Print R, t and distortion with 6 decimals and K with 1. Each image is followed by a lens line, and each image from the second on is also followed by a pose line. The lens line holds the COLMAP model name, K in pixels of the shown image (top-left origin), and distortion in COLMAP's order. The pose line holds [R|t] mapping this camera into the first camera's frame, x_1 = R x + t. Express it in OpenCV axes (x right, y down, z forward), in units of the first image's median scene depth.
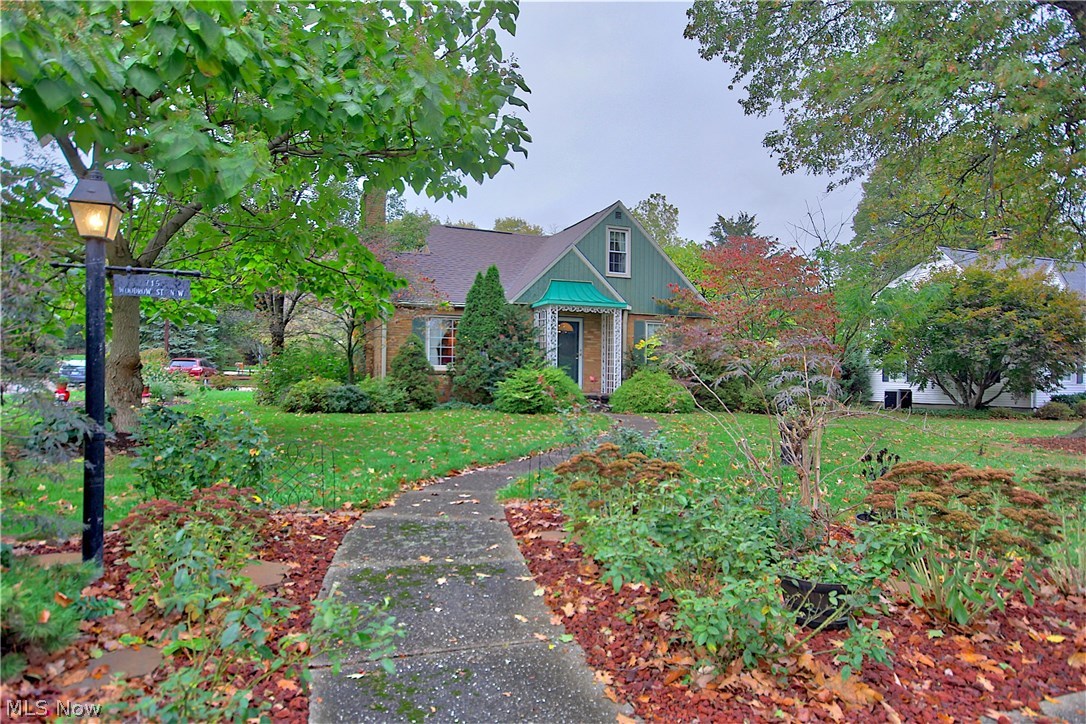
lens RADIAL K [[697.0, 0, 541.5], [0, 697.0, 359.4], [0, 0, 1]] dist [0.003273, 0.002686]
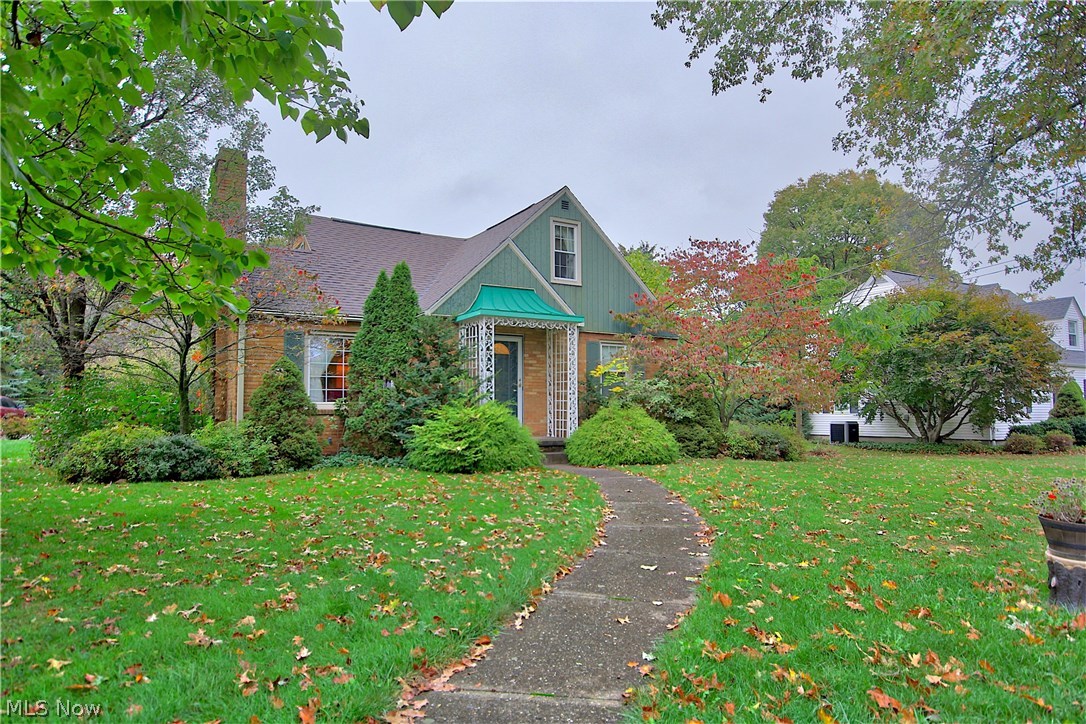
lens RADIAL K [[697.0, 0, 546.2], [0, 697.0, 365.5], [0, 0, 1]] dist [0.003273, 0.002686]
pose [[0.986536, -0.002983, 0.163517, -0.041171], [0.009387, 0.999218, -0.038407, 0.000739], [-0.163275, 0.039425, 0.985793, 0.273022]]
